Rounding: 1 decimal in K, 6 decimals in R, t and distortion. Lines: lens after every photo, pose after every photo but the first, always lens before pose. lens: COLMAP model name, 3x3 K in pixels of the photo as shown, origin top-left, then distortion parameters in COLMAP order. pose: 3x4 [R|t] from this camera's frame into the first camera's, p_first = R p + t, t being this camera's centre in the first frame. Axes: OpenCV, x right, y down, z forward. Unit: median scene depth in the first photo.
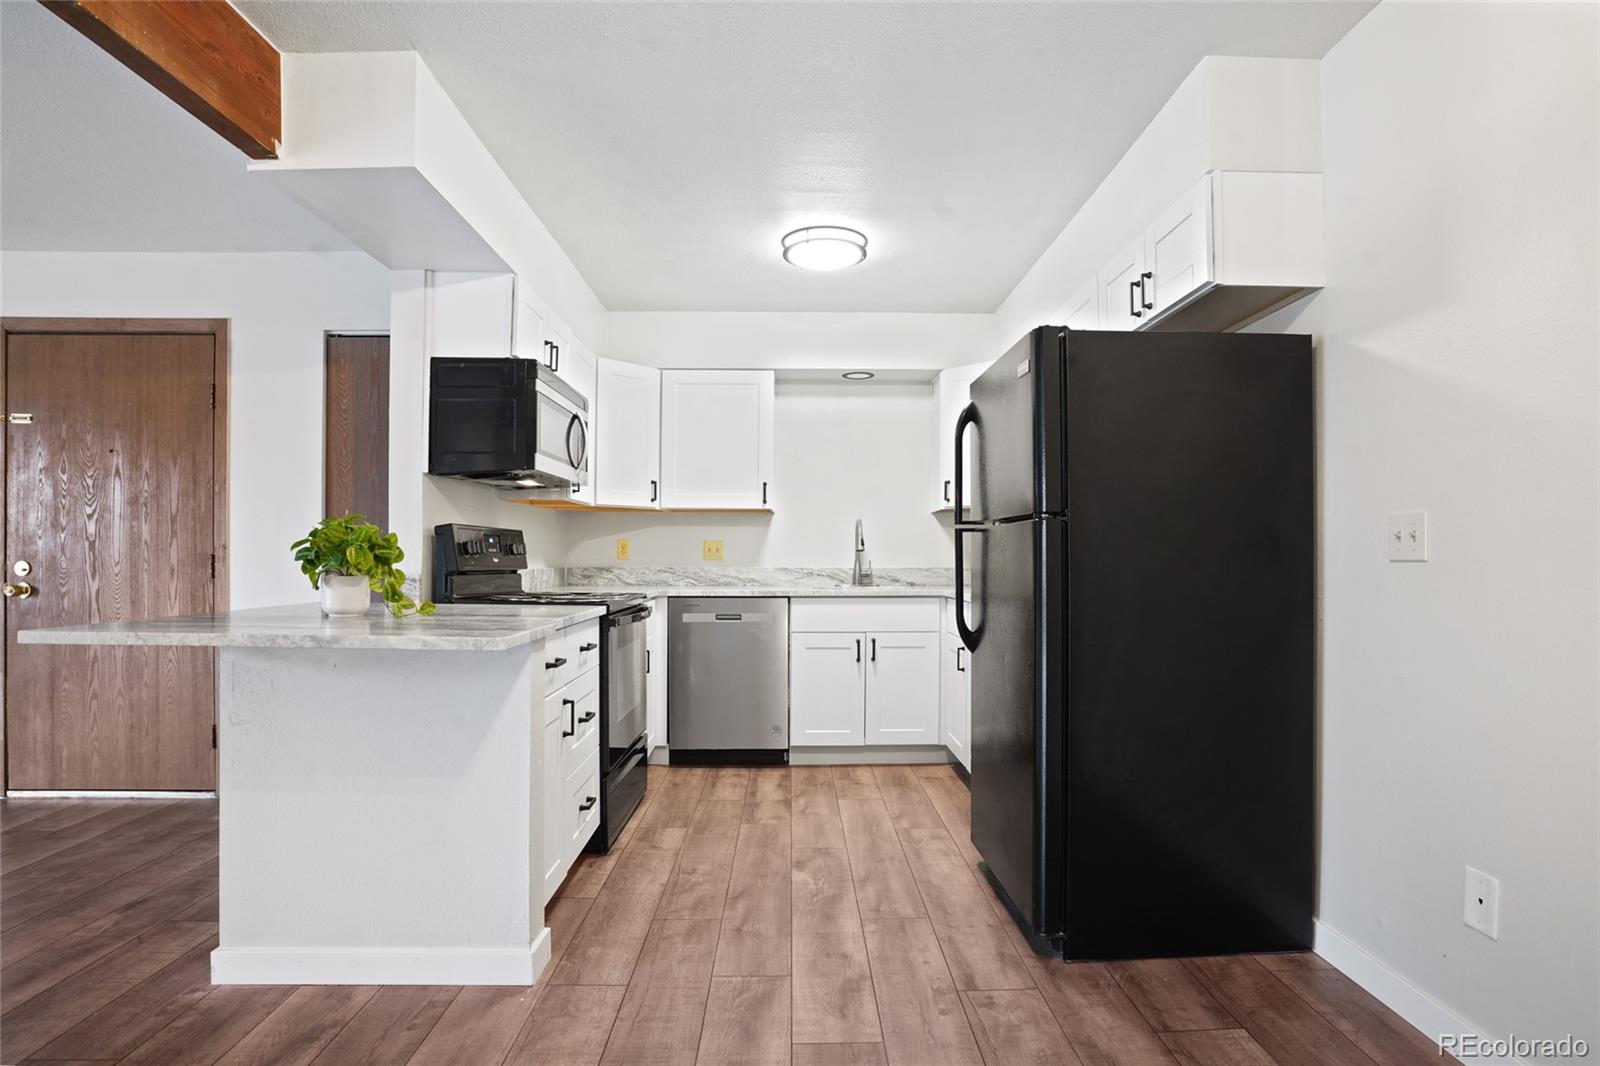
lens RADIAL K [[816.9, 0, 796.3], [0, 816.9, 551.3], [0, 0, 1]] dist [-0.066513, 0.031428]
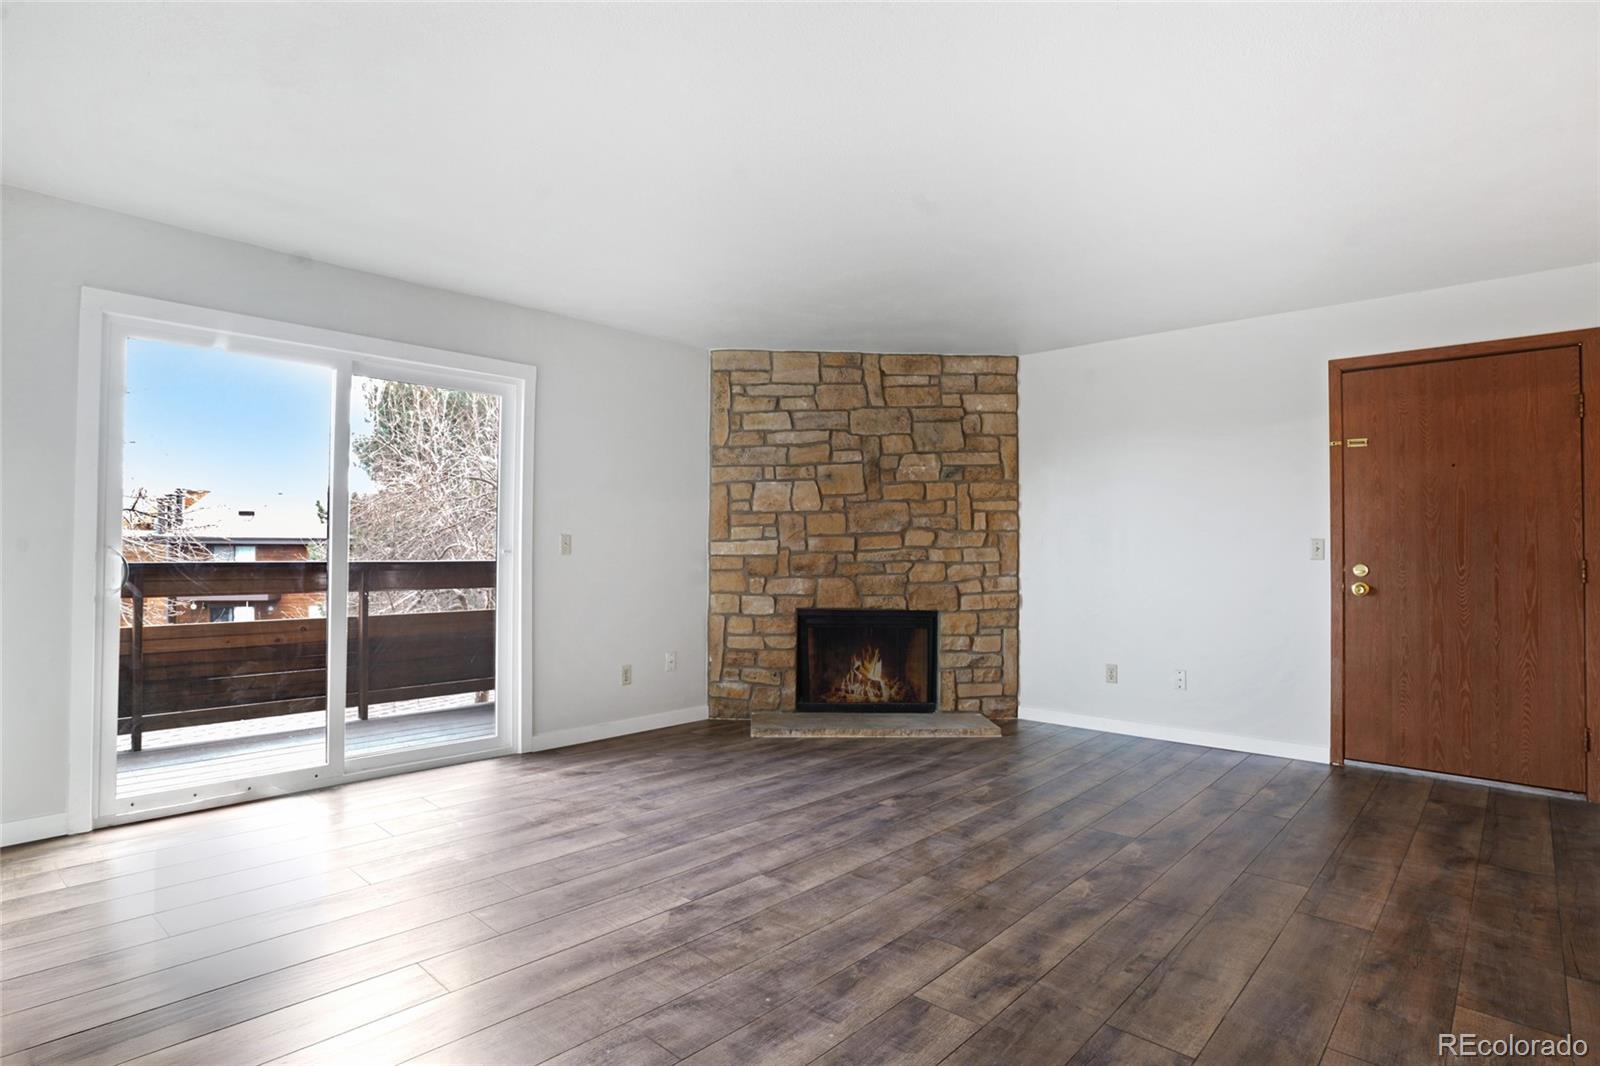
lens RADIAL K [[814.5, 0, 822.1], [0, 814.5, 536.3], [0, 0, 1]] dist [-0.081897, 0.044712]
pose [[0.739580, -0.013016, -0.672943, -0.779259], [0.001350, 0.999840, -0.017855, -0.009134], [0.673068, 0.012297, 0.739479, -0.408837]]
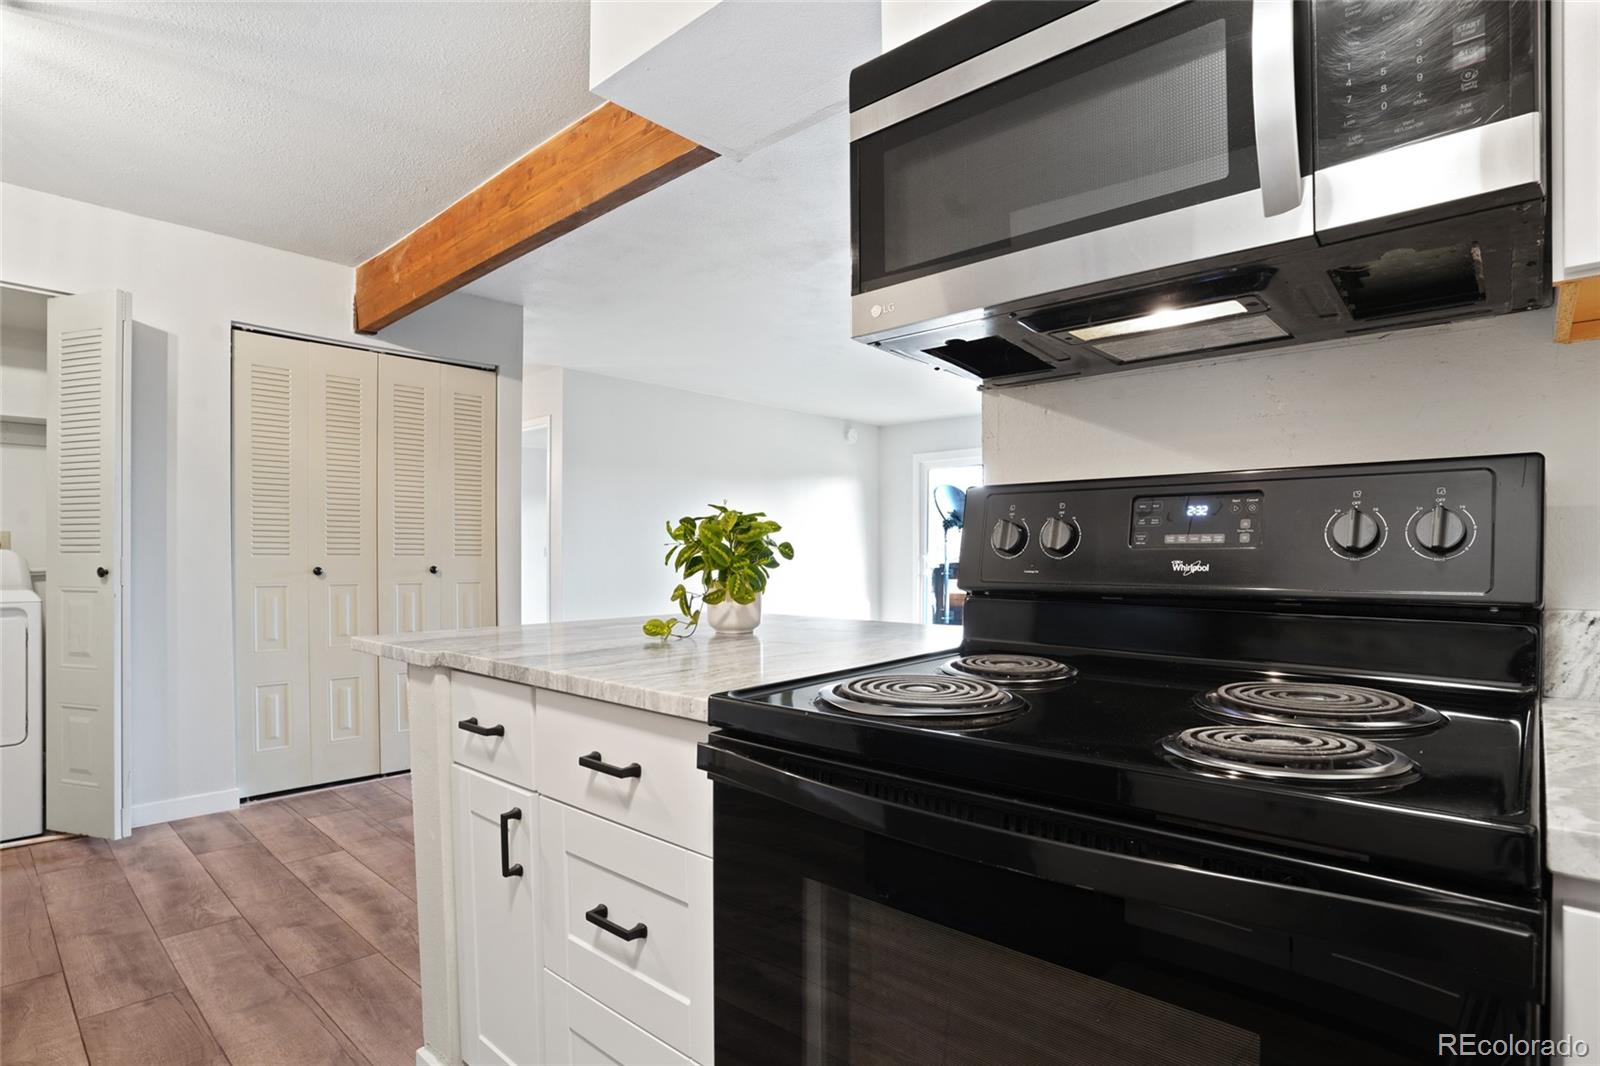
lens RADIAL K [[837.6, 0, 808.8], [0, 837.6, 561.6], [0, 0, 1]] dist [-0.079463, 0.042857]
pose [[-0.686386, 0.001649, -0.727236, -0.005303], [0.002046, 0.999998, 0.000337, 0.007775], [0.727235, -0.001257, -0.686388, 1.054282]]
